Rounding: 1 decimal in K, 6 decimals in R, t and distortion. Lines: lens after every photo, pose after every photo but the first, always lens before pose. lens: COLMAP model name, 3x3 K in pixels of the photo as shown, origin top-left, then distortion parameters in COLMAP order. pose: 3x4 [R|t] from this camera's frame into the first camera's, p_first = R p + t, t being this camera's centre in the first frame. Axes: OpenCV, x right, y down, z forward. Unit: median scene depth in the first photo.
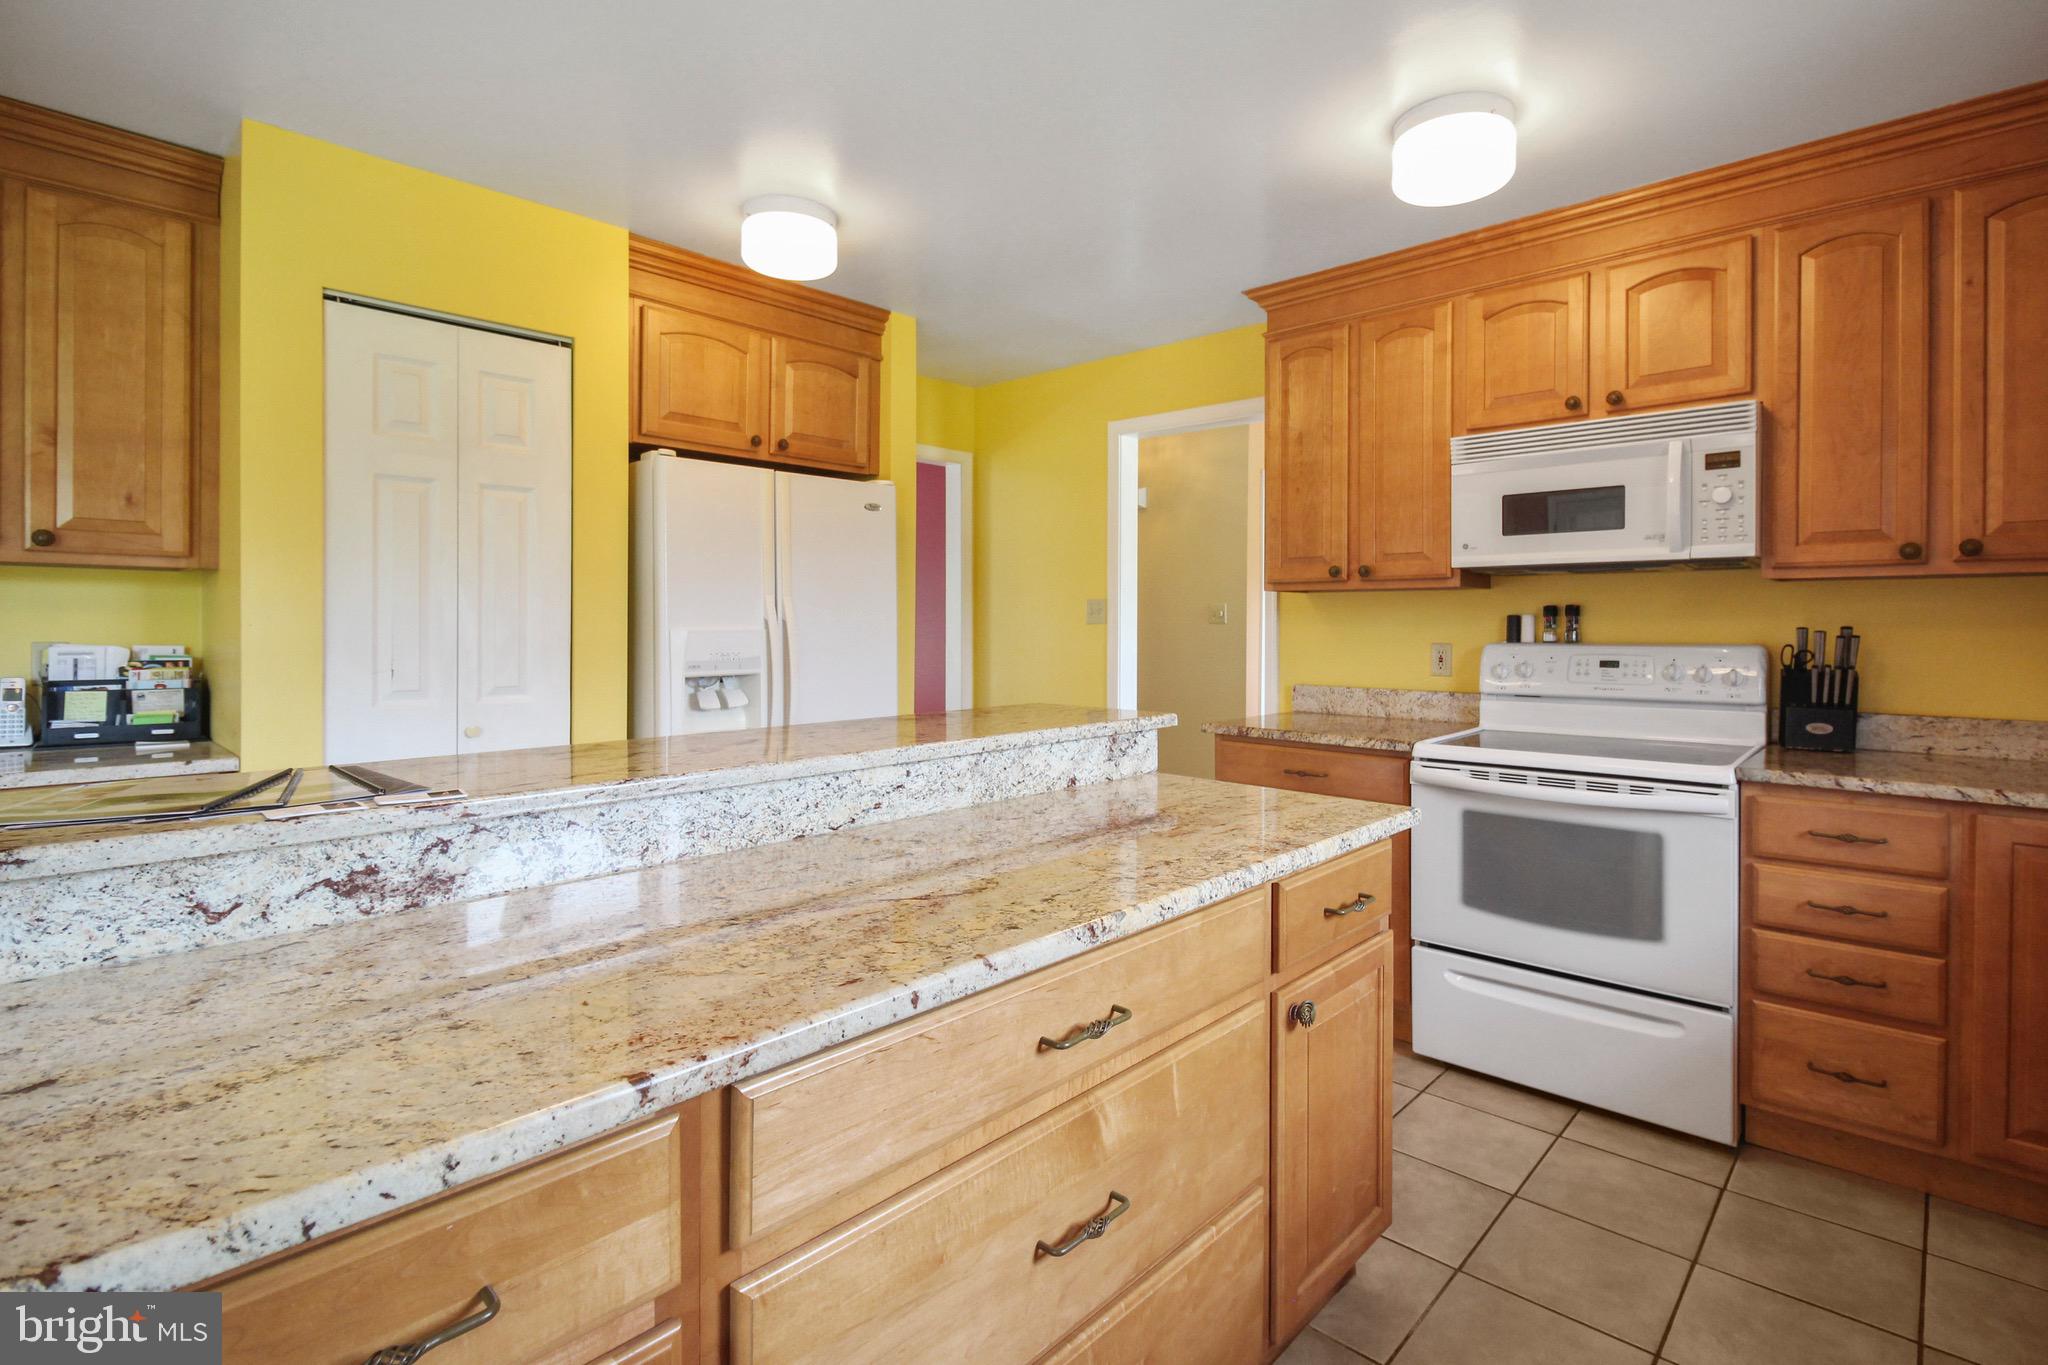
lens RADIAL K [[967.2, 0, 1027.3], [0, 967.2, 632.2], [0, 0, 1]] dist [0.000195, -0.009266]
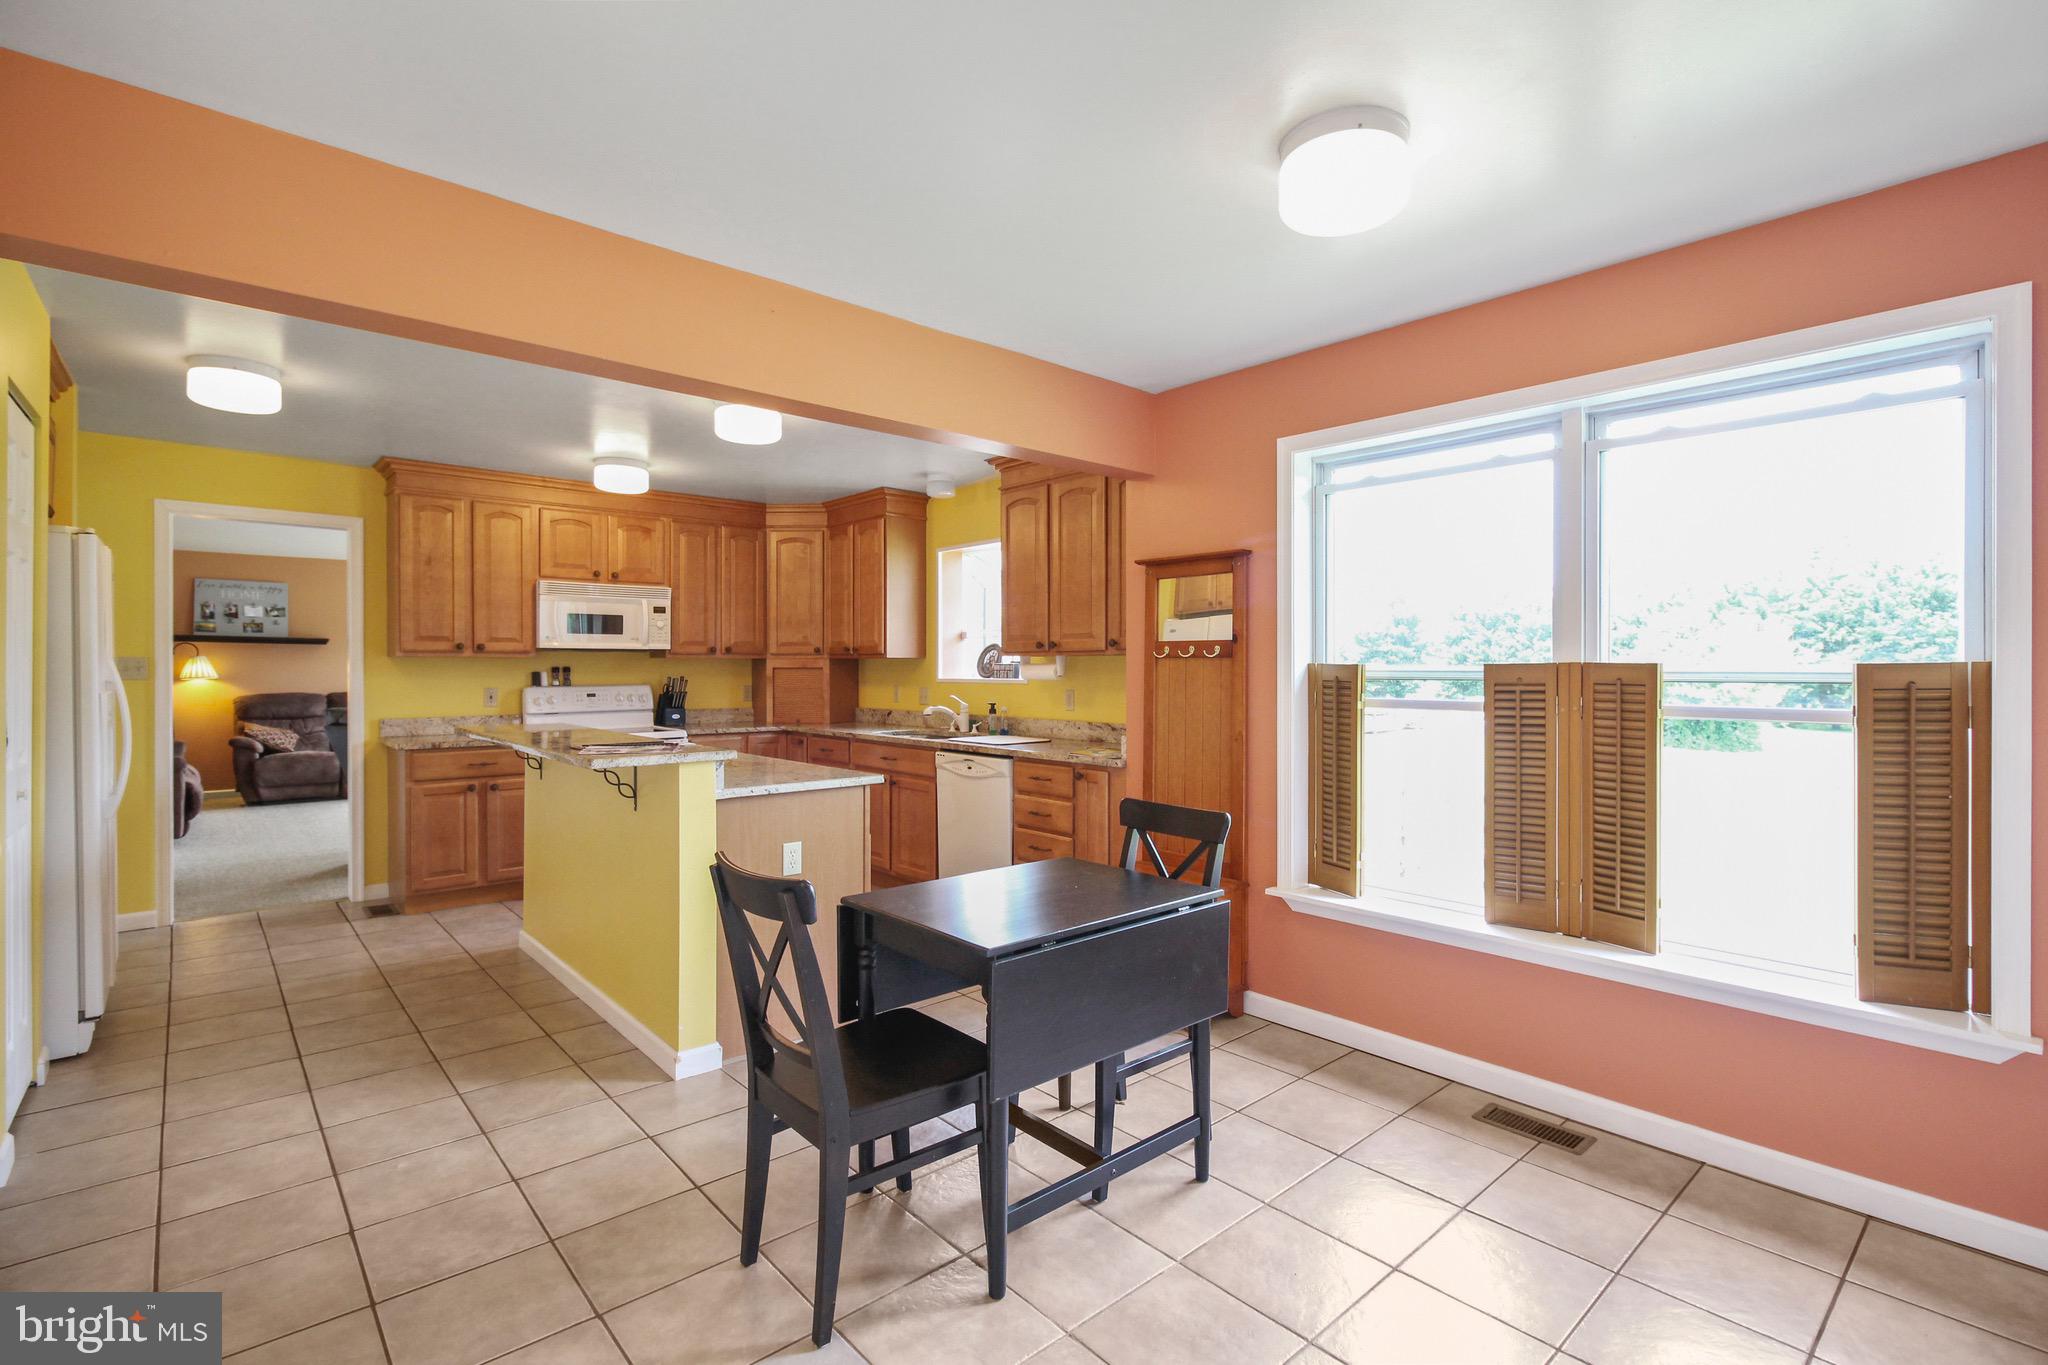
lens RADIAL K [[949.5, 0, 1047.0], [0, 949.5, 672.8], [0, 0, 1]] dist [0.020136, -0.000107]
pose [[0.078786, -0.009544, 0.996846, -1.495629], [0.008835, 0.999922, 0.008875, -0.027185], [-0.996852, 0.008108, 0.078864, -0.167250]]
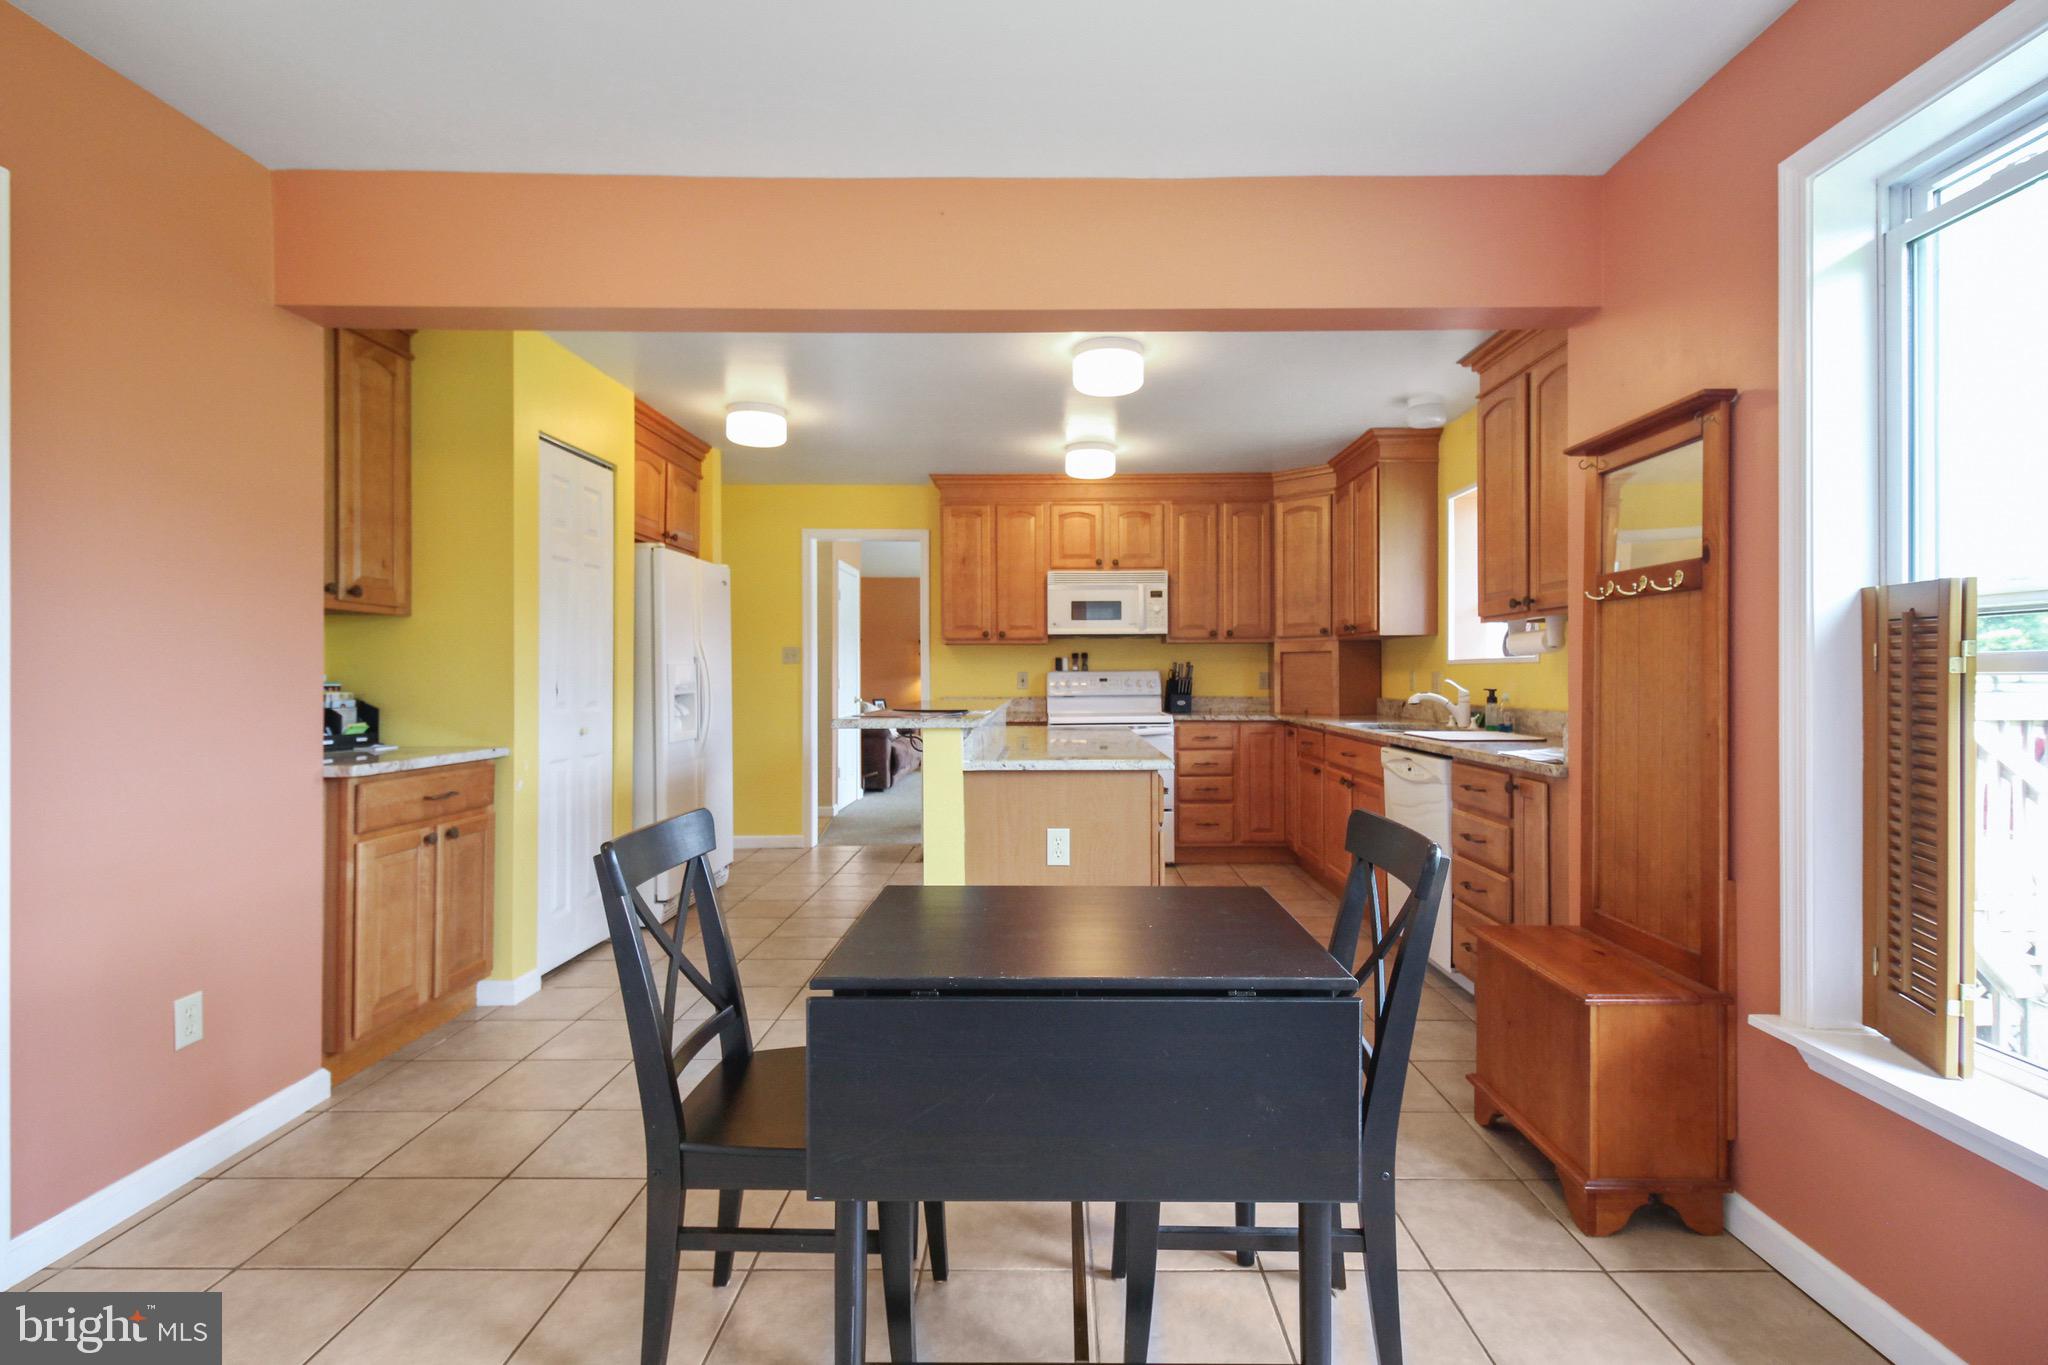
lens RADIAL K [[949.5, 0, 1047.0], [0, 949.5, 672.8], [0, 0, 1]] dist [0.020136, -0.000107]
pose [[0.728763, -0.004379, 0.684752, -1.038151], [0.011754, 0.999912, -0.006116, 0.030690], [-0.684665, 0.012506, 0.728750, -0.519279]]
